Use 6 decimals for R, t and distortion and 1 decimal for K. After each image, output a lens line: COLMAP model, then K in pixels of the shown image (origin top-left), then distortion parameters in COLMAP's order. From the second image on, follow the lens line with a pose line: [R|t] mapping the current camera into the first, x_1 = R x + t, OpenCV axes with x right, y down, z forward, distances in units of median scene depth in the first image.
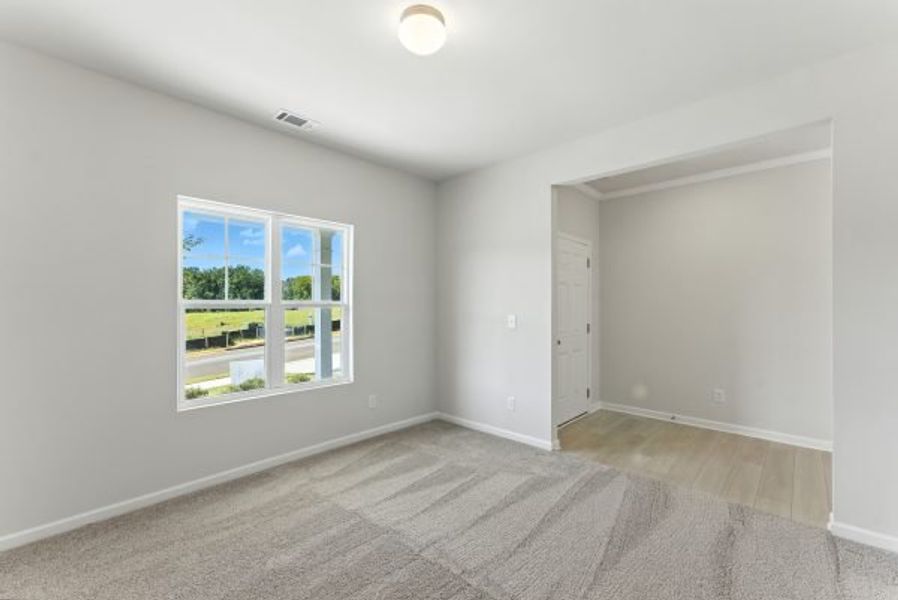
lens RADIAL K [[367.9, 0, 449.0], [0, 367.9, 300.0], [0, 0, 1]] dist [-0.000692, 0.000010]
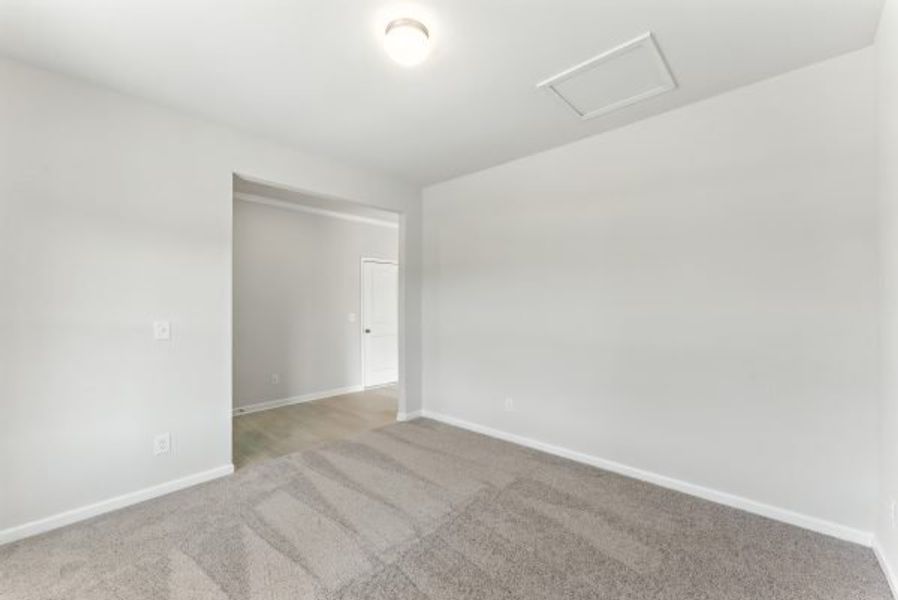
lens RADIAL K [[367.9, 0, 449.0], [0, 367.9, 300.0], [0, 0, 1]] dist [-0.000692, 0.000010]
pose [[-0.012720, 0.018903, 0.999740, -0.720047], [-0.010961, 0.999759, -0.019043, 0.009694], [-0.999859, -0.011201, -0.012509, 0.587566]]
